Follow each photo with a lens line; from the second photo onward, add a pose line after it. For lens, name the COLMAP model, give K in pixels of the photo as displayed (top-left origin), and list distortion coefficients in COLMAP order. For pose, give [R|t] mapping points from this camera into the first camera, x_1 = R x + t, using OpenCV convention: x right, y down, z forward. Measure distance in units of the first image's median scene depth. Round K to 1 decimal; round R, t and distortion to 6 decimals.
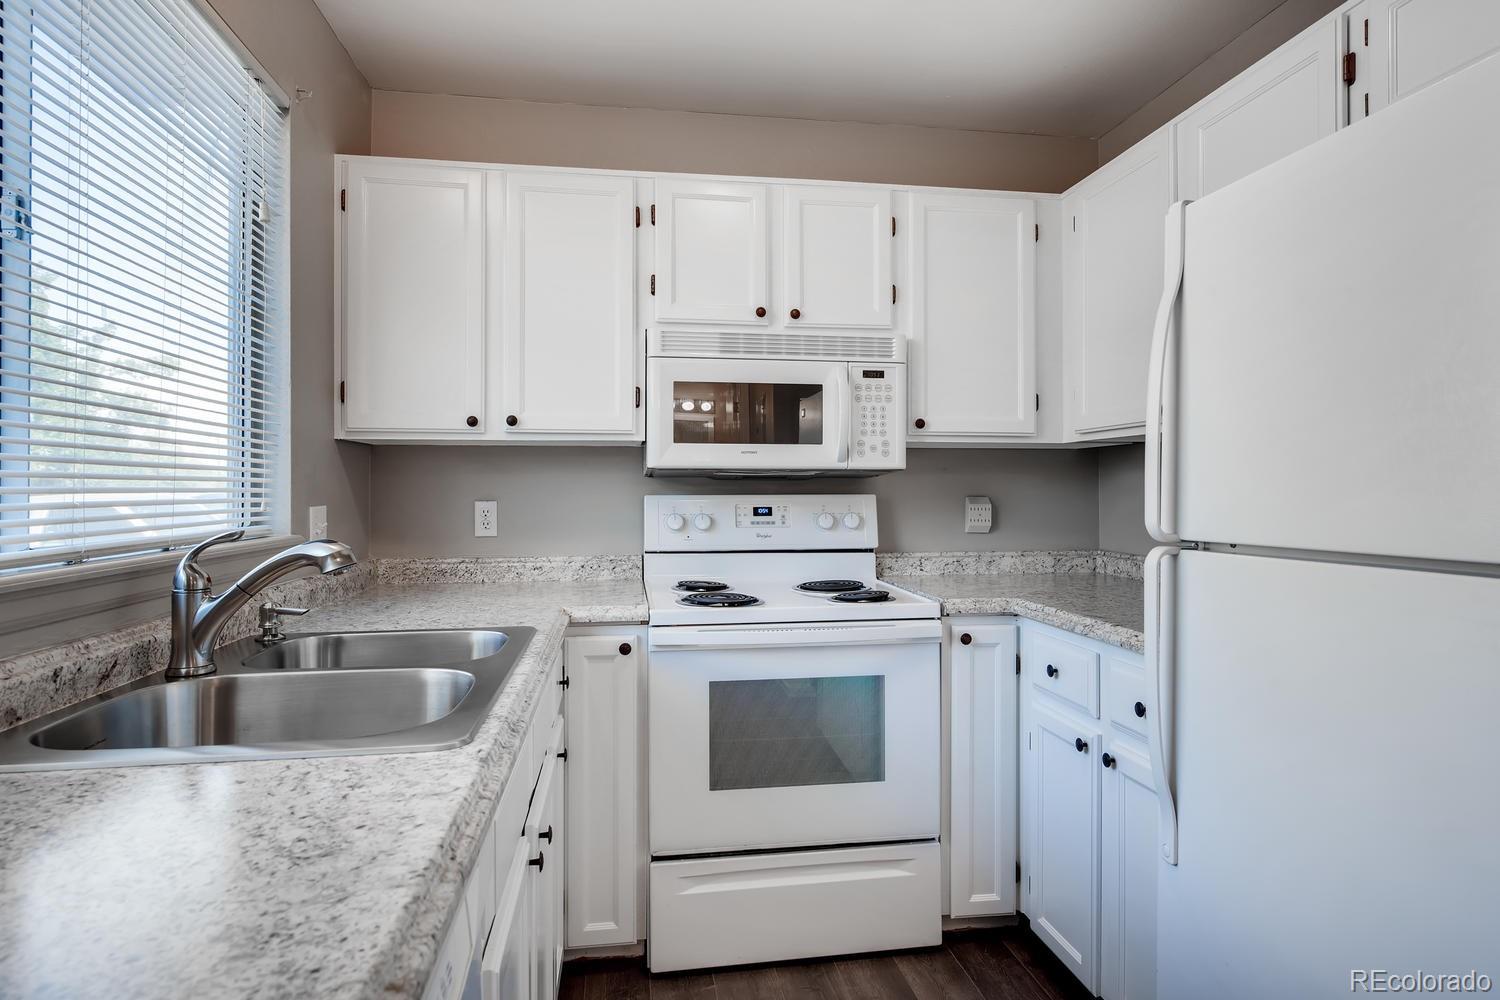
lens RADIAL K [[827.4, 0, 751.4], [0, 827.4, 494.2], [0, 0, 1]] dist [0.002821, -0.000085]
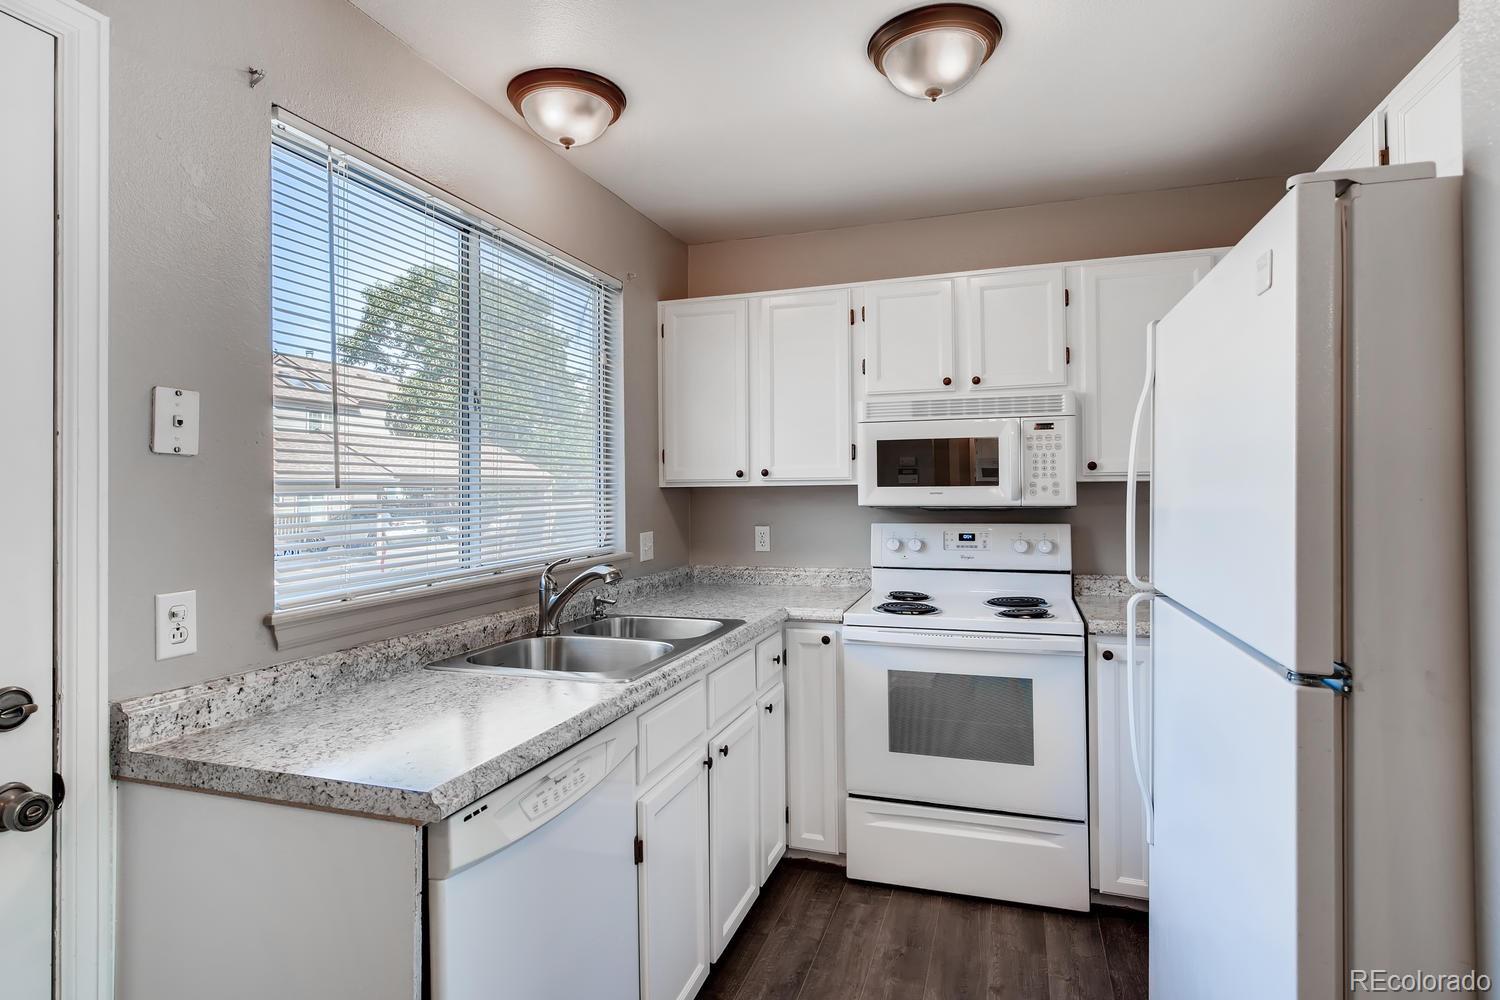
lens RADIAL K [[778.1, 0, 755.1], [0, 778.1, 492.5], [0, 0, 1]] dist [0.012759, -0.004200]
pose [[0.892779, -0.005208, -0.450465, 0.303335], [0.005952, 0.999982, 0.000235, -0.056692], [0.450455, -0.002891, 0.892794, -0.202913]]
